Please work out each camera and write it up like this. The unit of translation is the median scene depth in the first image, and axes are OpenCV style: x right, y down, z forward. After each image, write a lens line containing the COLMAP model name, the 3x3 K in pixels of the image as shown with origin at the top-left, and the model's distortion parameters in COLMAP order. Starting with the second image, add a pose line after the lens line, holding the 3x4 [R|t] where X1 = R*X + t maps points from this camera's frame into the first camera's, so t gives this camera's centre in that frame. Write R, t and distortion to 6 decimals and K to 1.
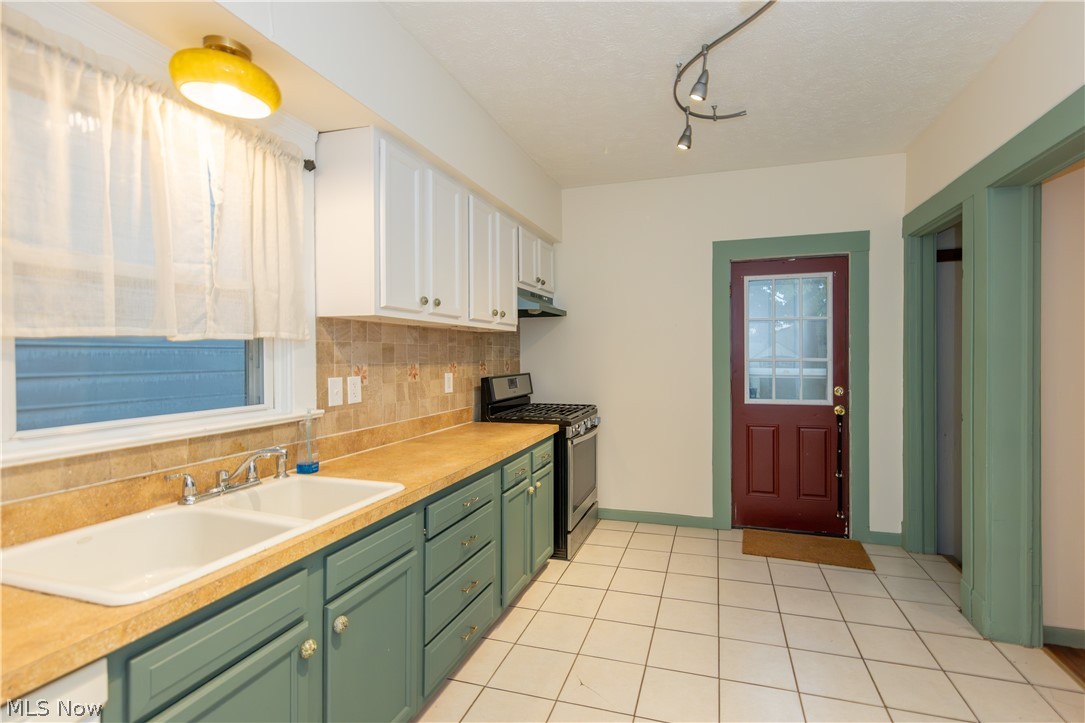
lens RADIAL K [[482.2, 0, 542.5], [0, 482.2, 361.5], [0, 0, 1]] dist [0.000077, -0.000041]
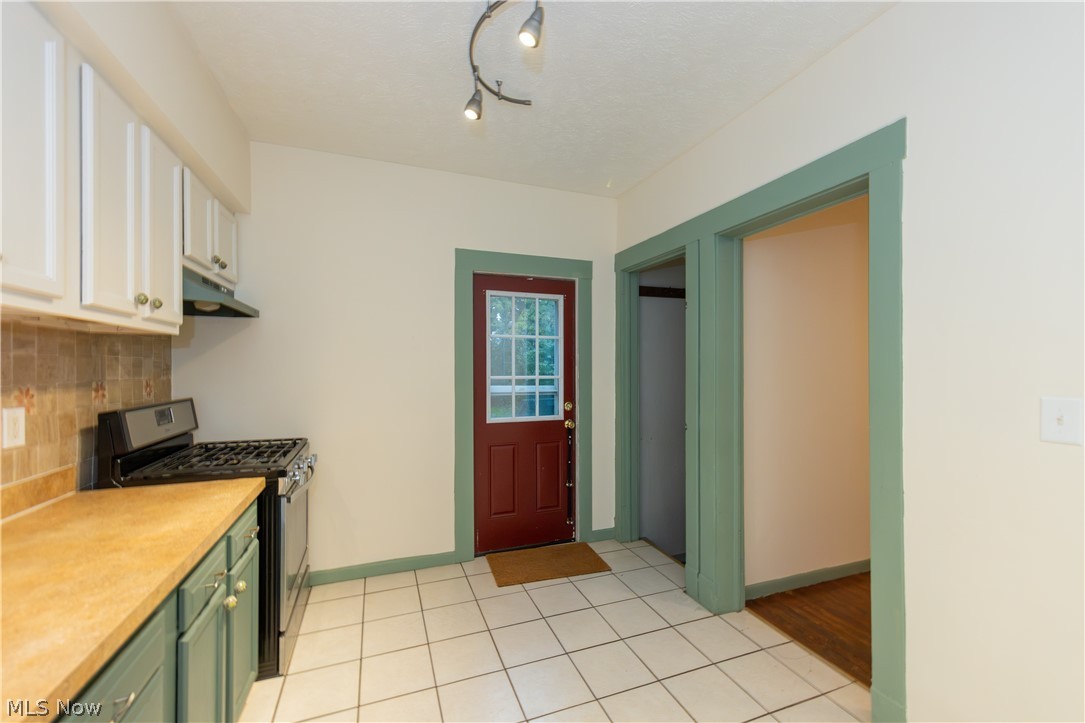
lens RADIAL K [[443.2, 0, 541.1], [0, 443.2, 369.6], [0, 0, 1]] dist [-0.000193, -0.000235]
pose [[0.763380, 0.003541, 0.645940, -0.075123], [0.004033, 0.999939, -0.010247, -0.010904], [-0.645937, 0.010427, 0.763320, 0.296530]]
